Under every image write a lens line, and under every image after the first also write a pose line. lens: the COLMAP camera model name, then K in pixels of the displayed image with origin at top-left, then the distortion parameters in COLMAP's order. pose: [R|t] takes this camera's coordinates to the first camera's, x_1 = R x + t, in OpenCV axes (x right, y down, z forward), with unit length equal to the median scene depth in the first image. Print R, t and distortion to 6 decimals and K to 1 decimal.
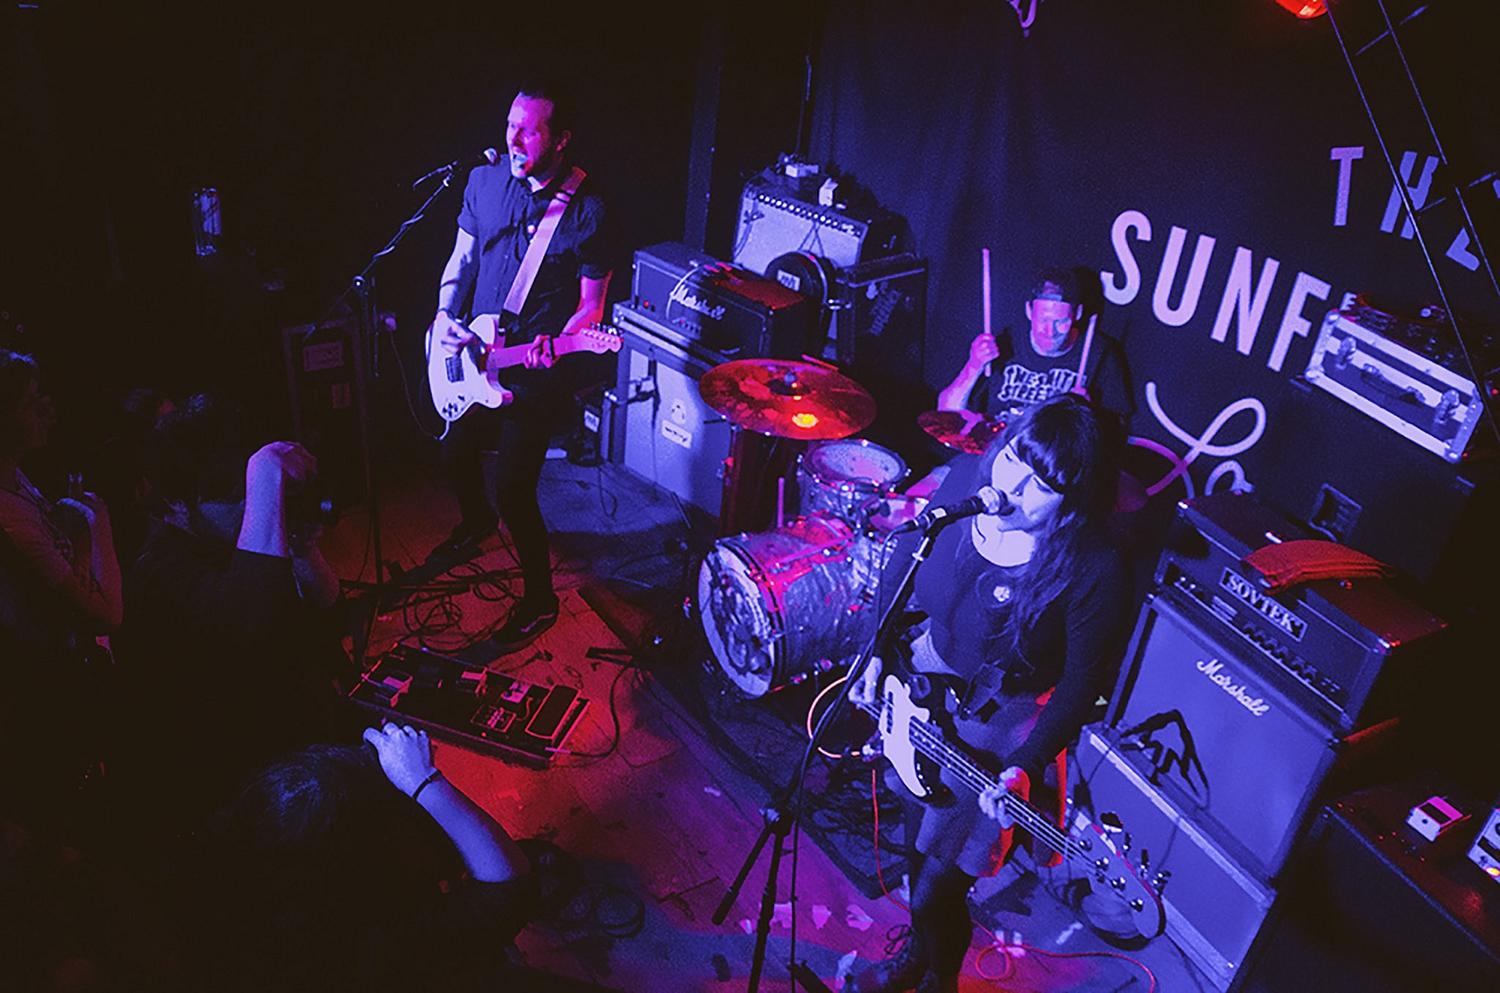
lens RADIAL K [[1147.8, 0, 743.9], [0, 1147.8, 517.3], [0, 0, 1]] dist [-0.174829, 0.134421]
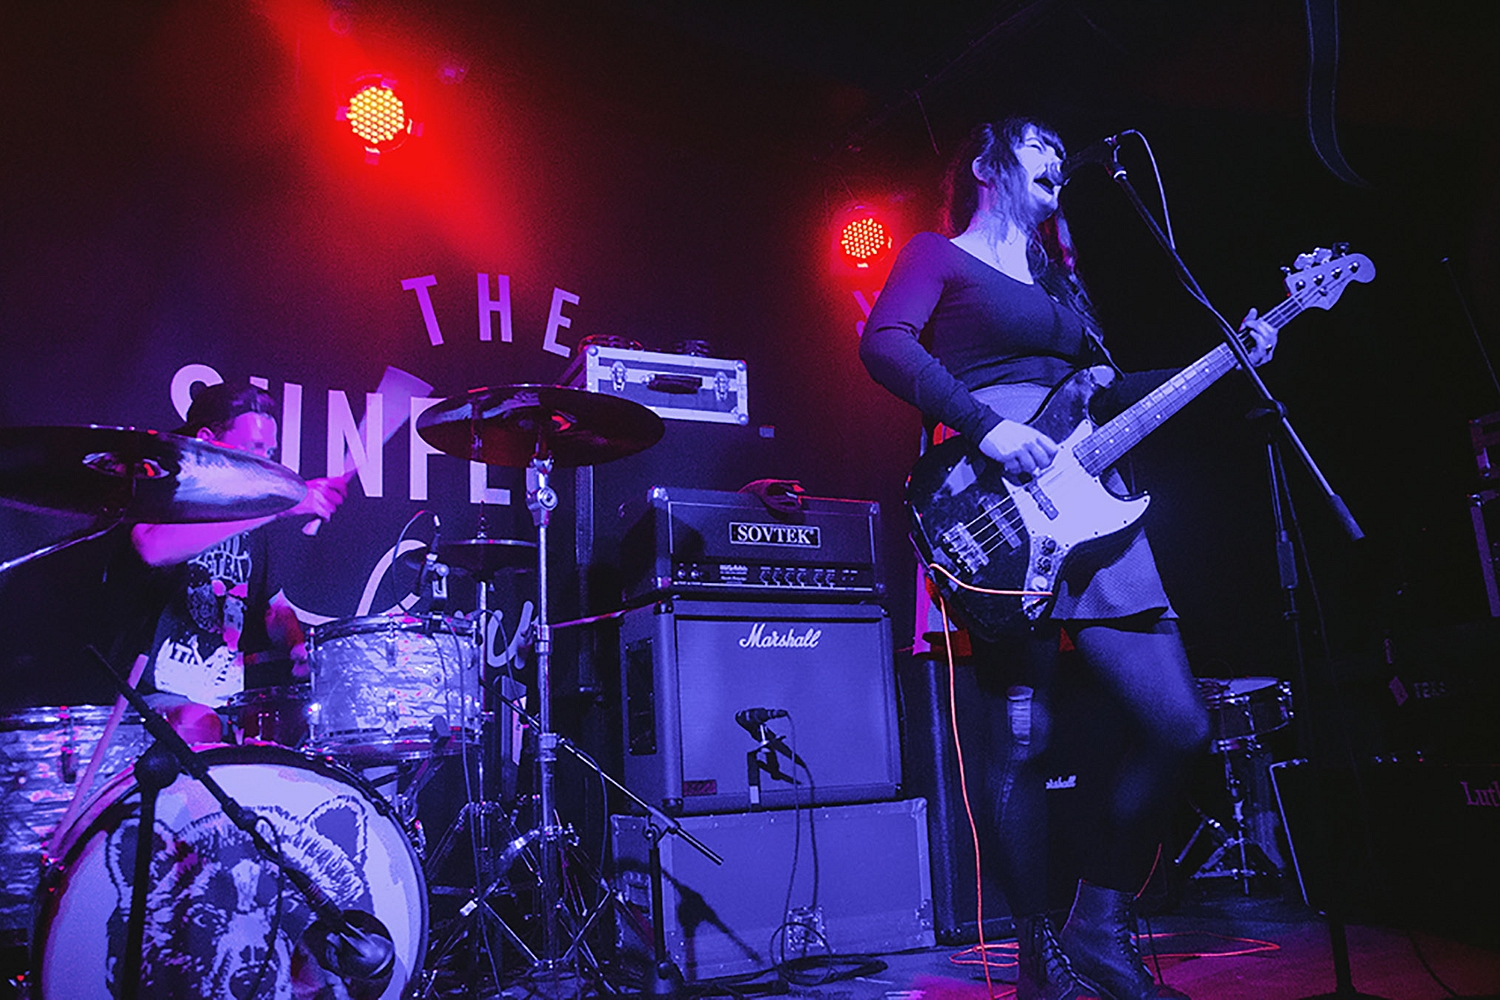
lens RADIAL K [[1160.2, 0, 753.1], [0, 1160.2, 532.6], [0, 0, 1]] dist [-0.192020, 0.171563]
pose [[-0.011070, 0.088065, 0.996053, -0.578981], [0.551440, 0.831488, -0.067386, 0.131403], [-0.834141, 0.548518, -0.057767, 1.039900]]
